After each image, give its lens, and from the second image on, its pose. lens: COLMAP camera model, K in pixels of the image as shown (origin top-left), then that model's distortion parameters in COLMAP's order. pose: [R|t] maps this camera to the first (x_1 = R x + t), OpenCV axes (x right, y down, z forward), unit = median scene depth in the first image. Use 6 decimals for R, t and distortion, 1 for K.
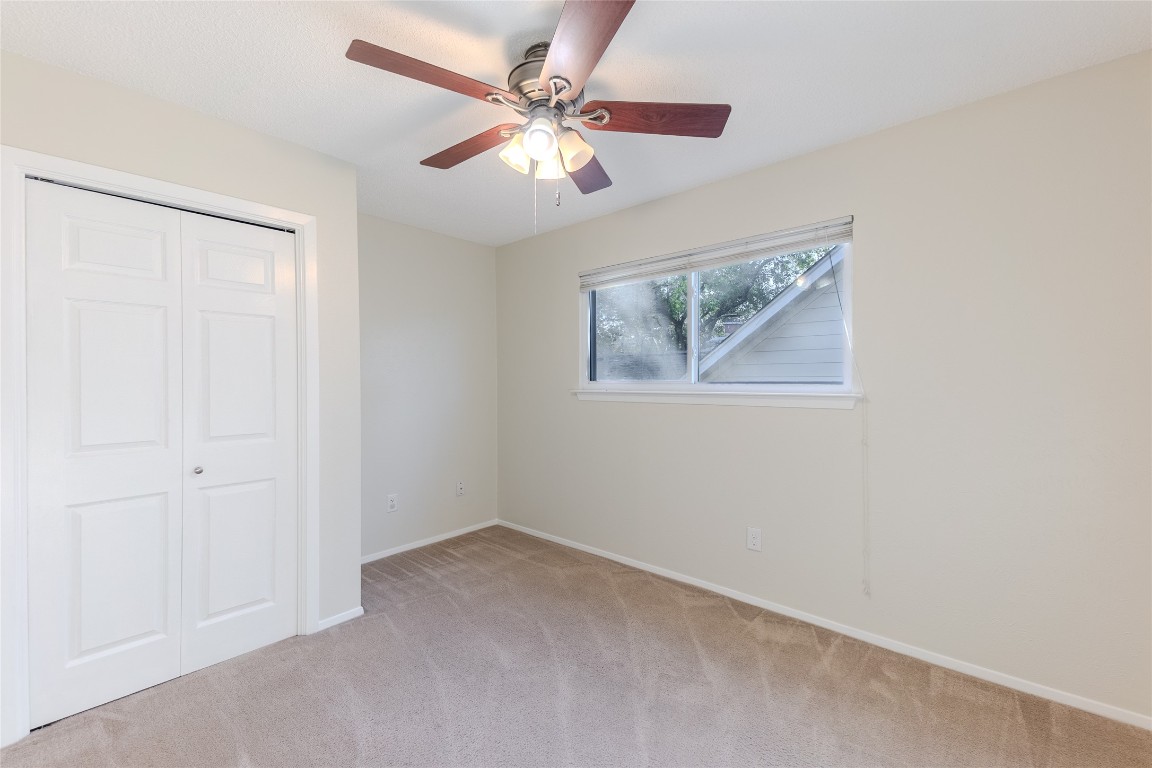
lens RADIAL K [[500.1, 0, 575.4], [0, 500.1, 381.0], [0, 0, 1]] dist [-0.002296, 0.000182]
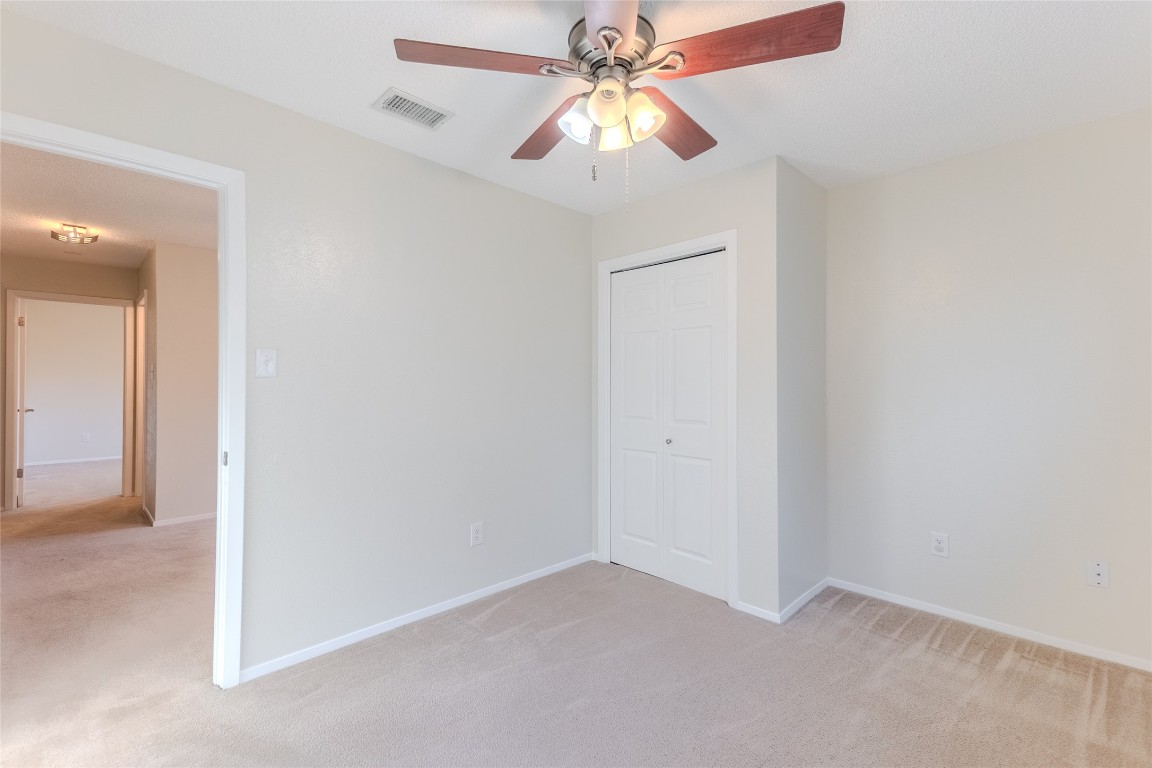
lens RADIAL K [[500.1, 0, 575.4], [0, 500.1, 381.0], [0, 0, 1]] dist [-0.002296, 0.000182]
pose [[-0.110038, -0.007237, -0.993901, 0.479852], [-0.007221, 0.999953, -0.006481, 0.011383], [0.993901, 0.006464, -0.110085, 0.608197]]
